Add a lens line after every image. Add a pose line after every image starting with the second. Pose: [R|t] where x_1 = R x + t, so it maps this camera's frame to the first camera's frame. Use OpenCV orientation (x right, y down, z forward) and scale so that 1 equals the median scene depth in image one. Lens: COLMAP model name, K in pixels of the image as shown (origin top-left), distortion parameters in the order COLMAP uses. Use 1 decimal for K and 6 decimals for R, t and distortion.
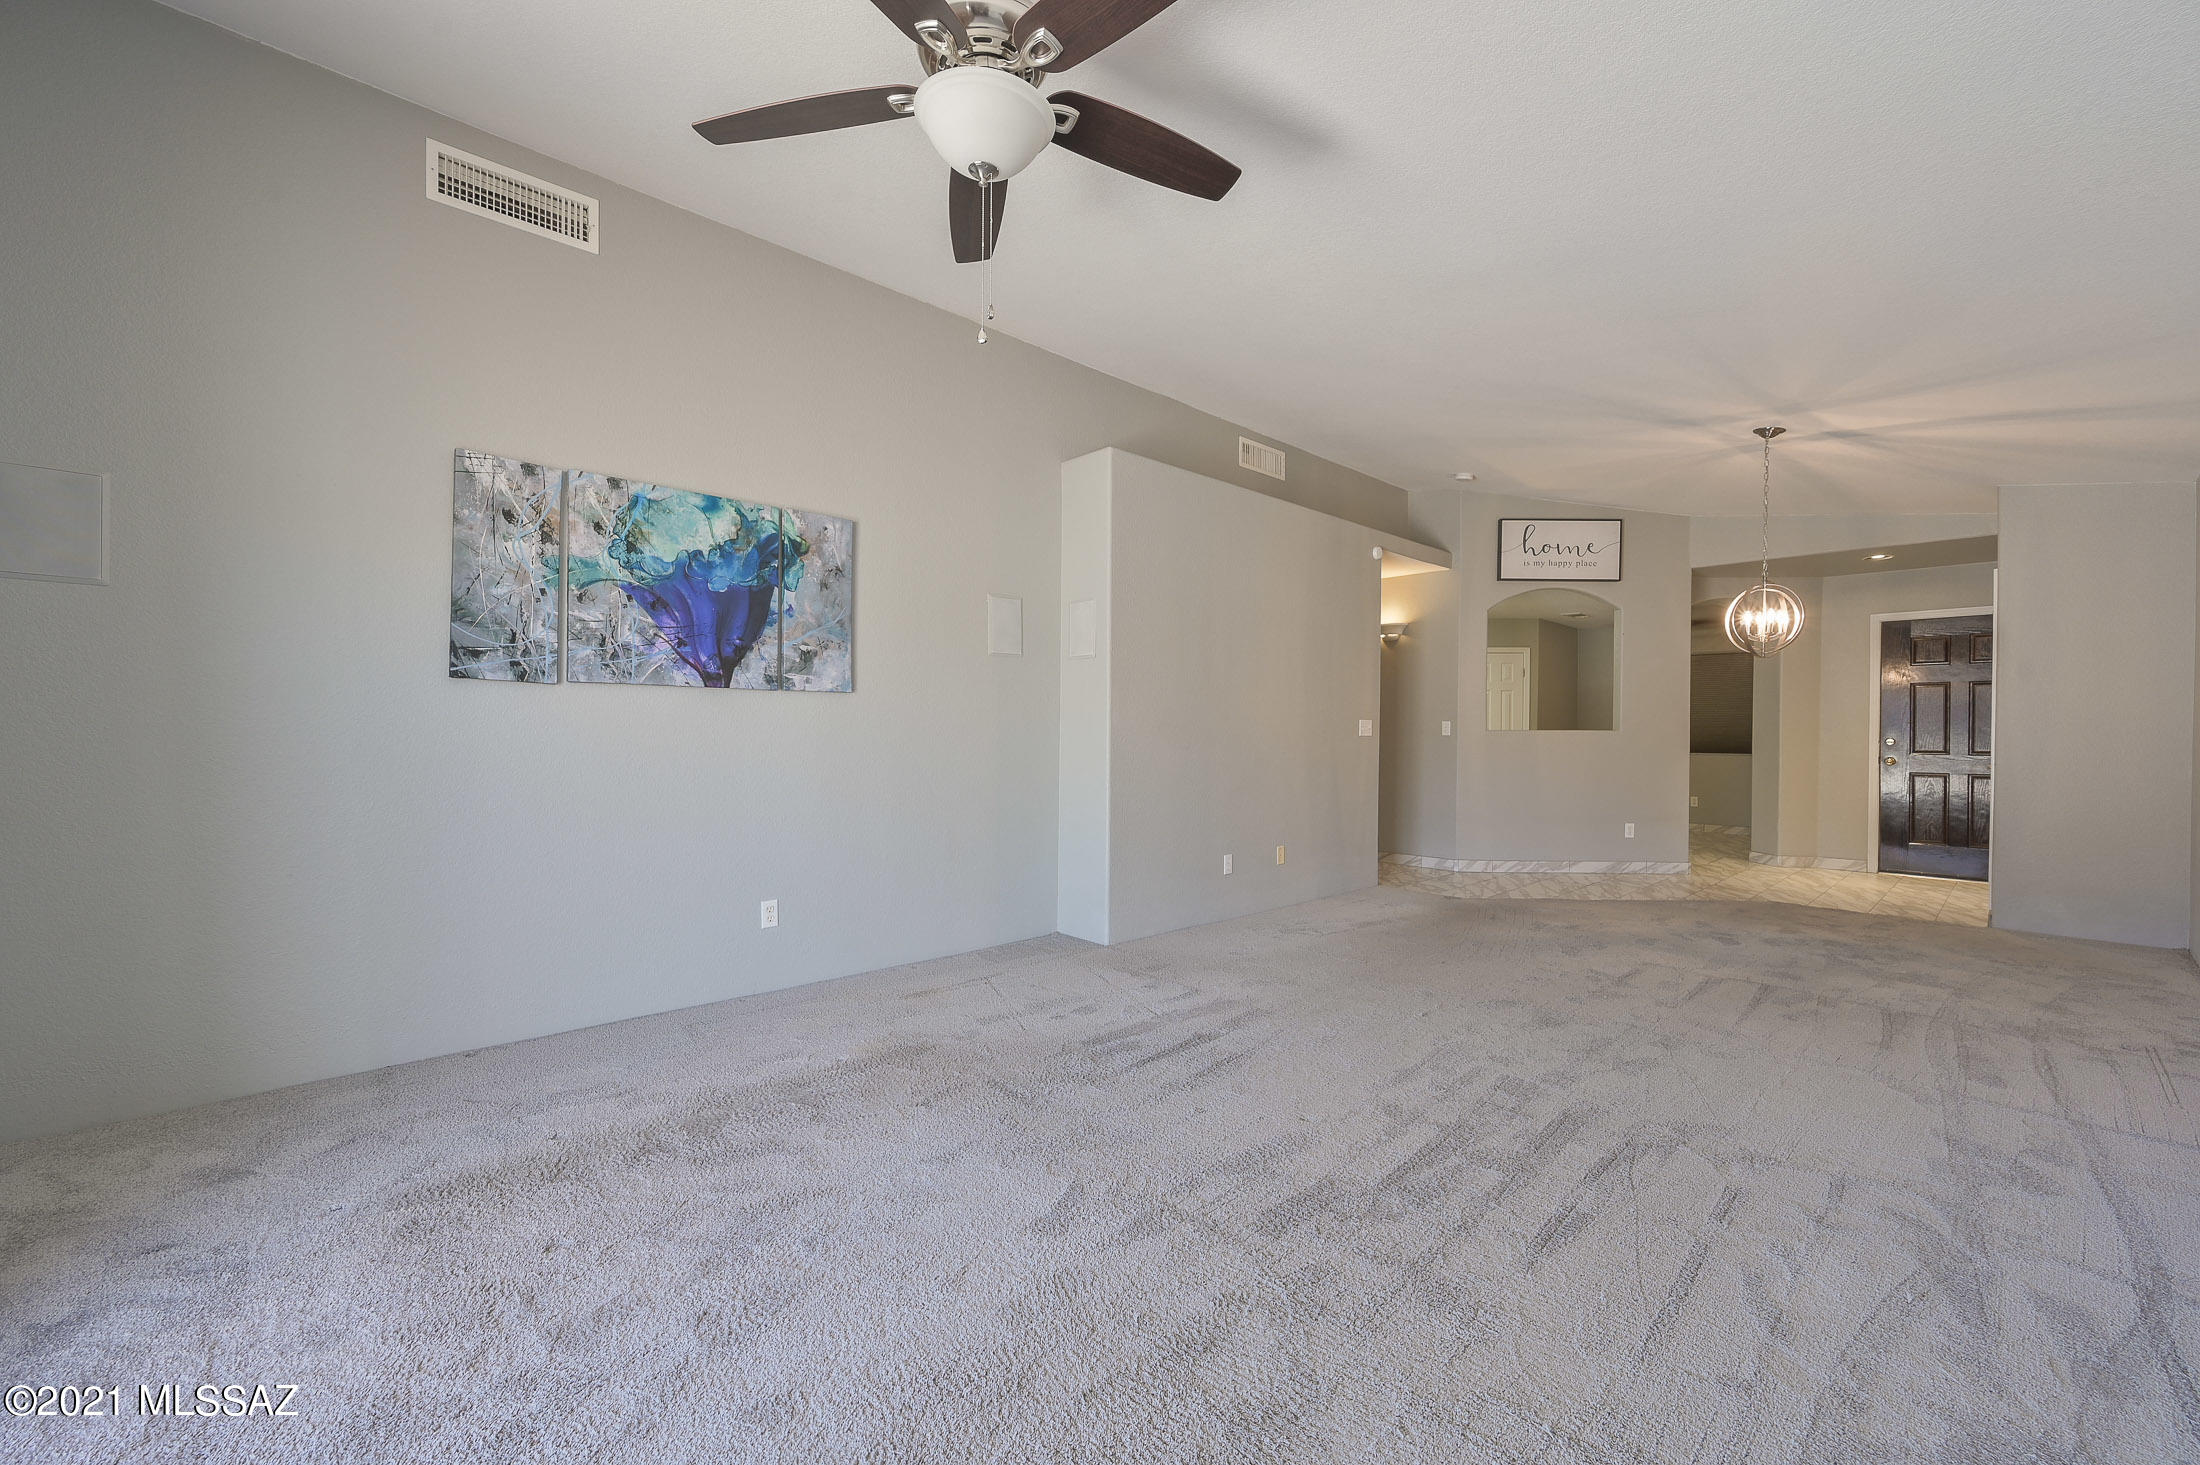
lens RADIAL K [[865.8, 0, 1106.1], [0, 865.8, 736.1], [0, 0, 1]] dist [-0.001457, -0.000244]
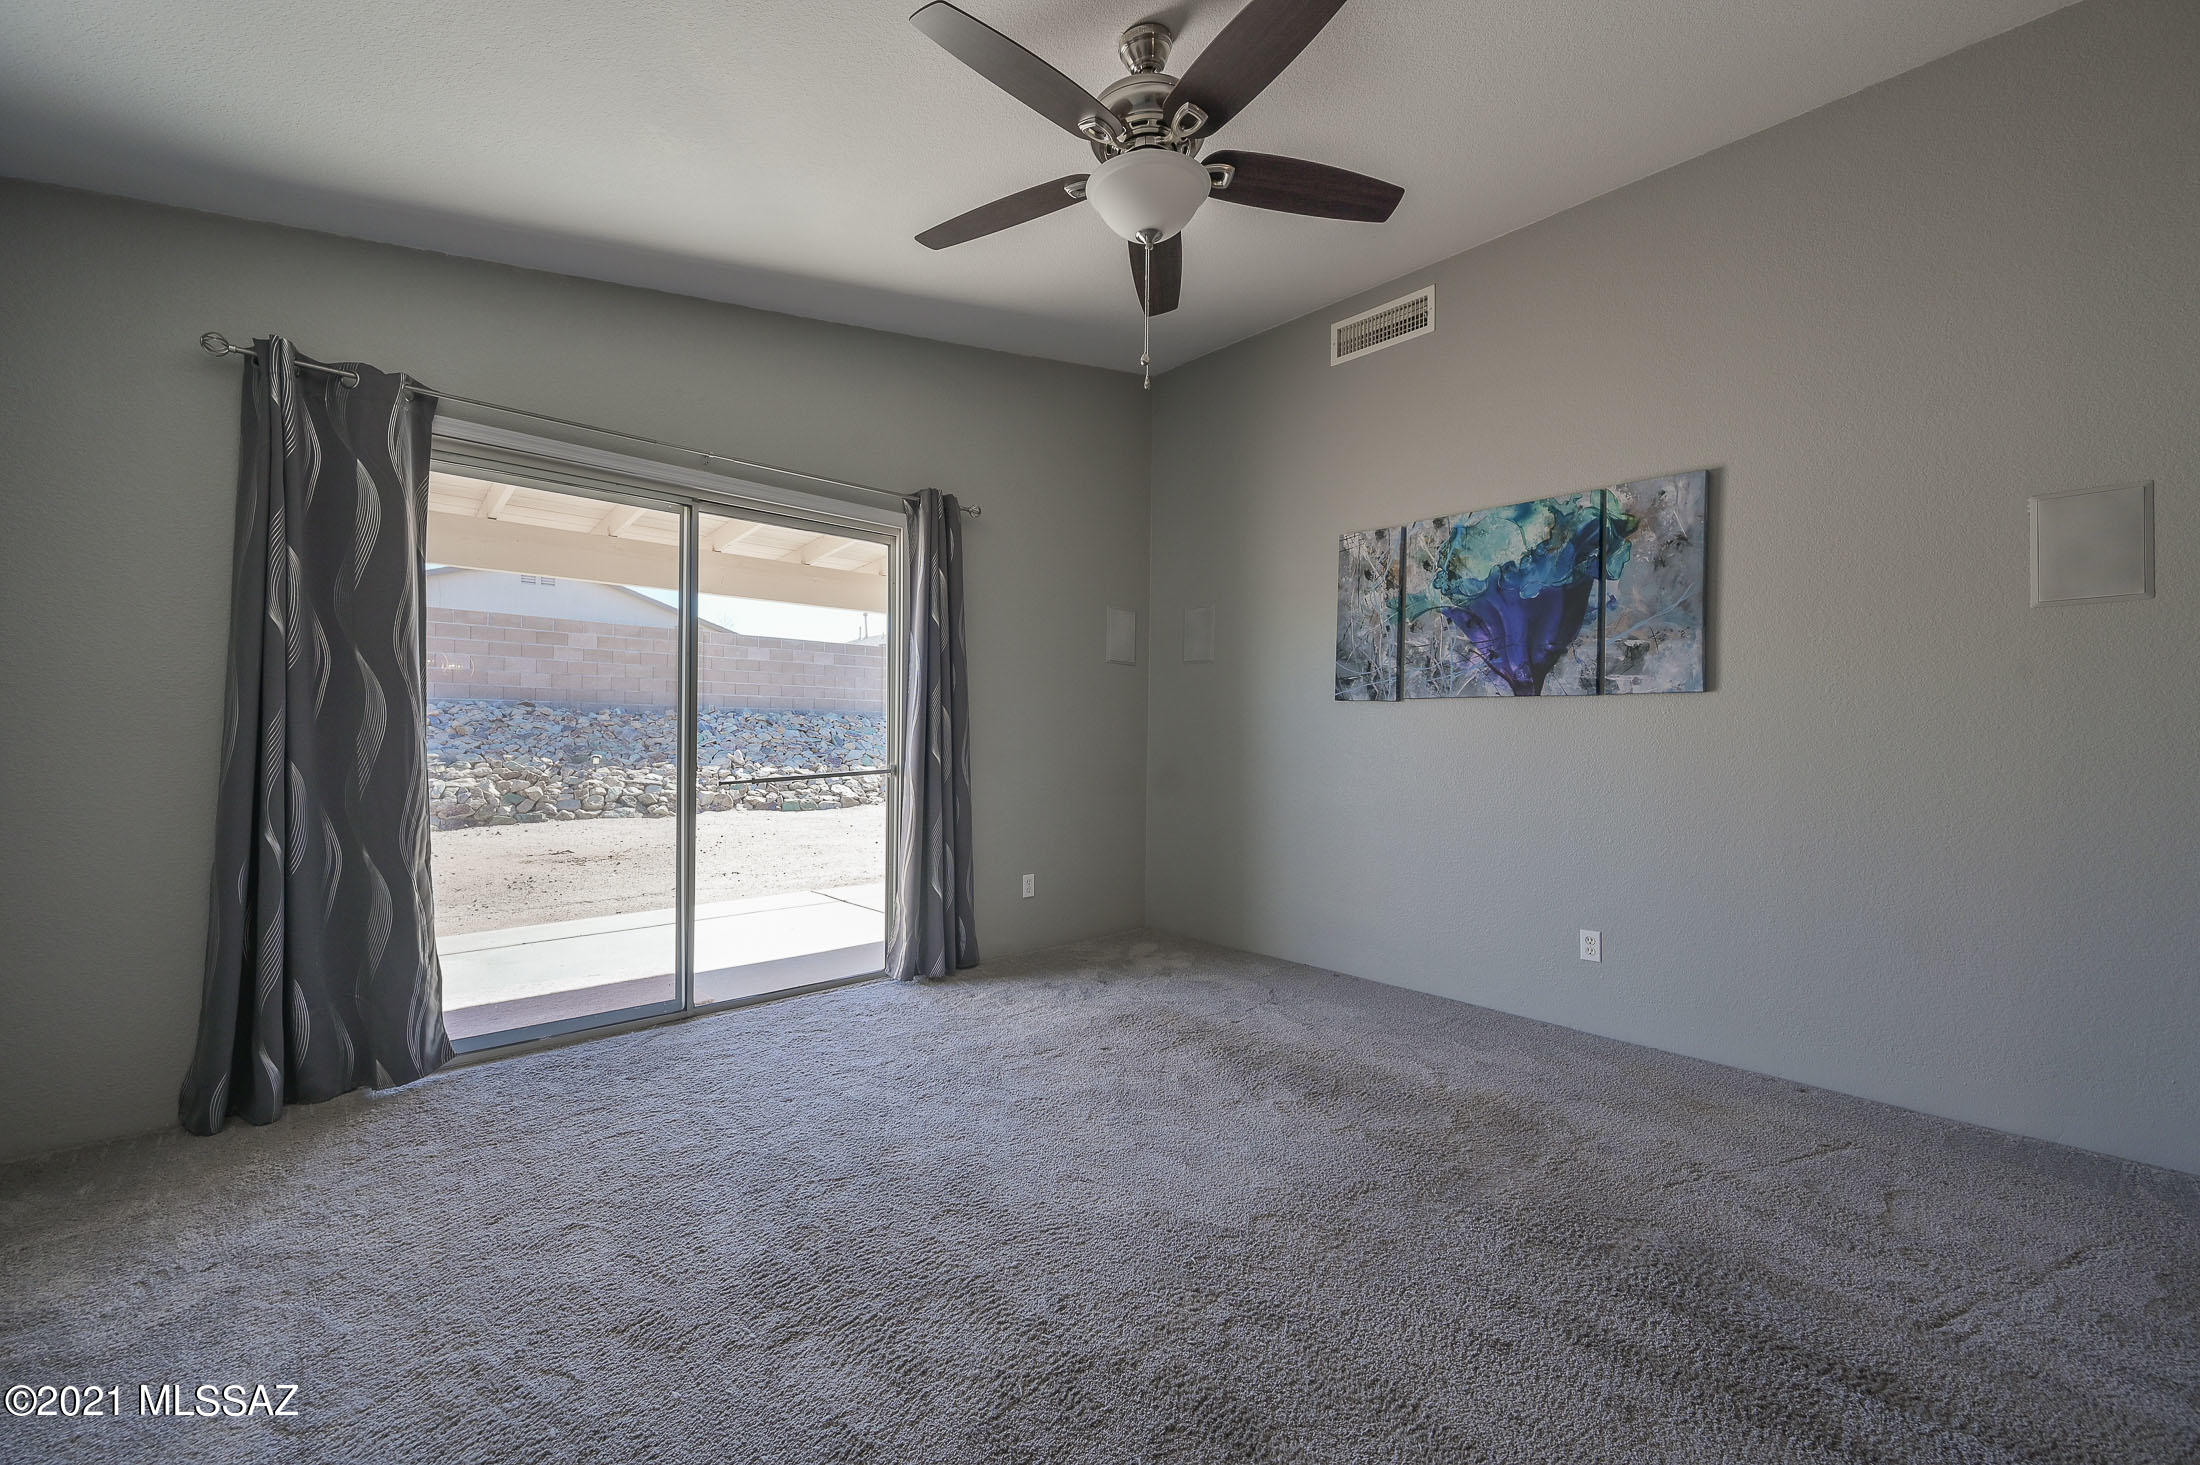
lens RADIAL K [[865.8, 0, 1098.1], [0, 865.8, 739.5], [0, 0, 1]] dist [-0.001457, -0.000244]
pose [[0.001092, -0.000522, -0.999999, 0.530475], [-0.017718, 0.999843, -0.000541, 0.002220], [0.999842, 0.017718, 0.001082, 0.512239]]
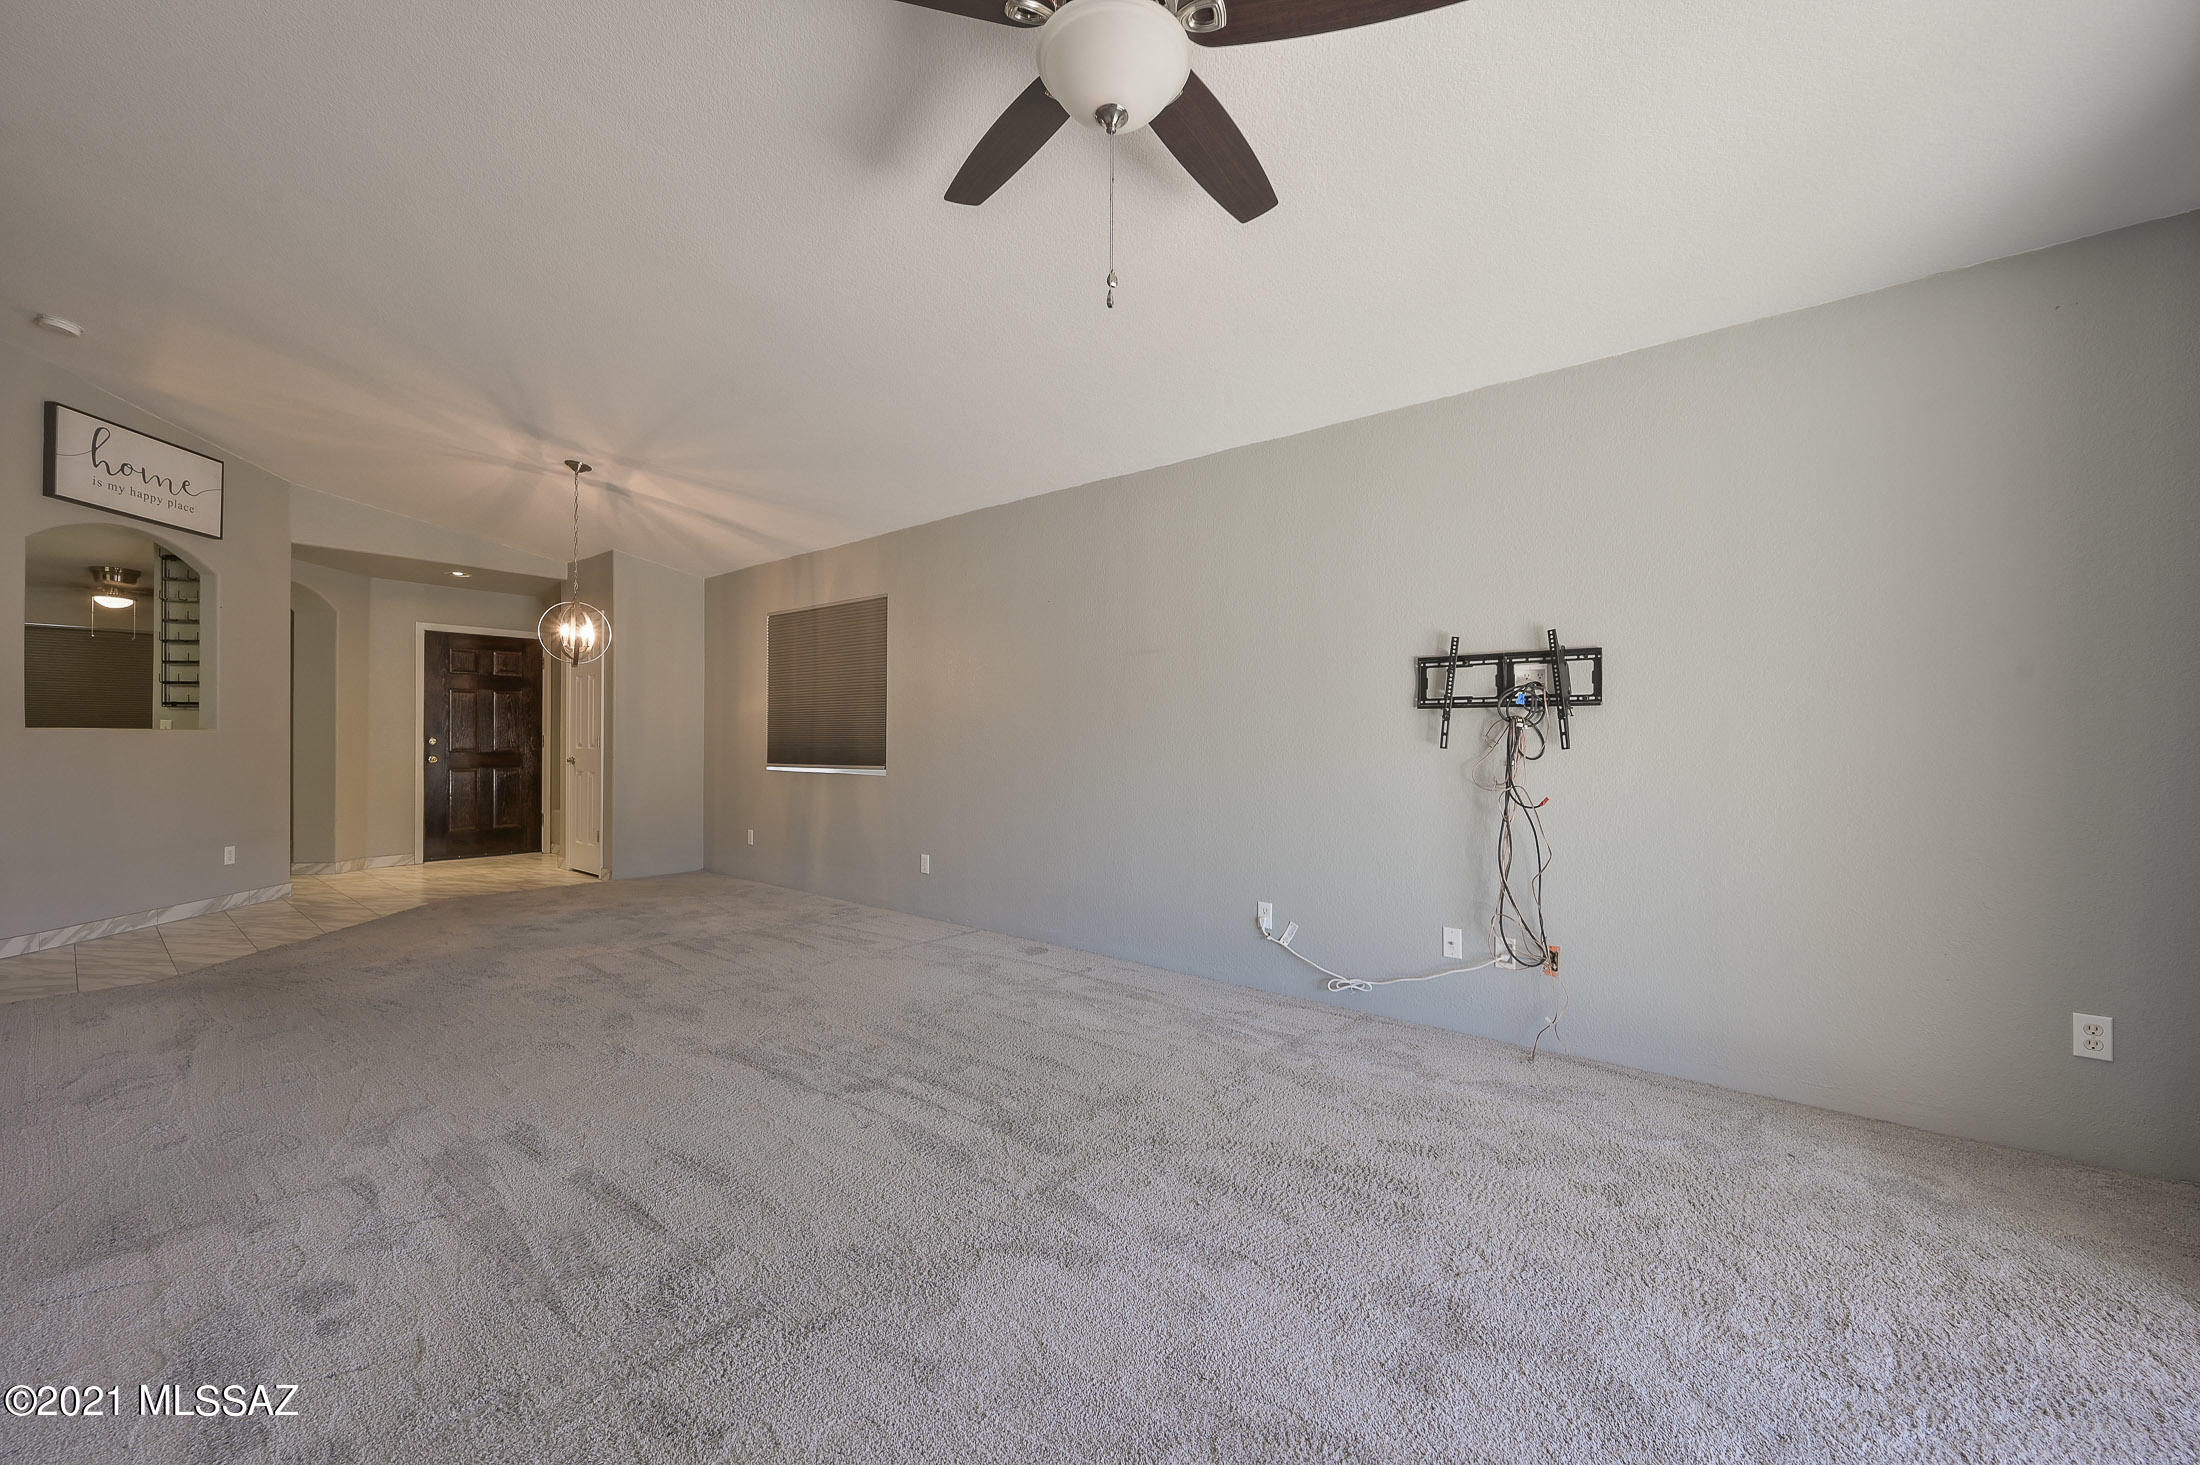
lens RADIAL K [[865.8, 0, 1093.5], [0, 865.8, 735.2], [0, 0, 1]] dist [-0.001457, -0.000244]
pose [[-0.126151, -0.002228, 0.992009, -0.569502], [-0.001243, 0.999997, 0.002088, -0.007861], [-0.992010, -0.000970, -0.126154, 0.620115]]
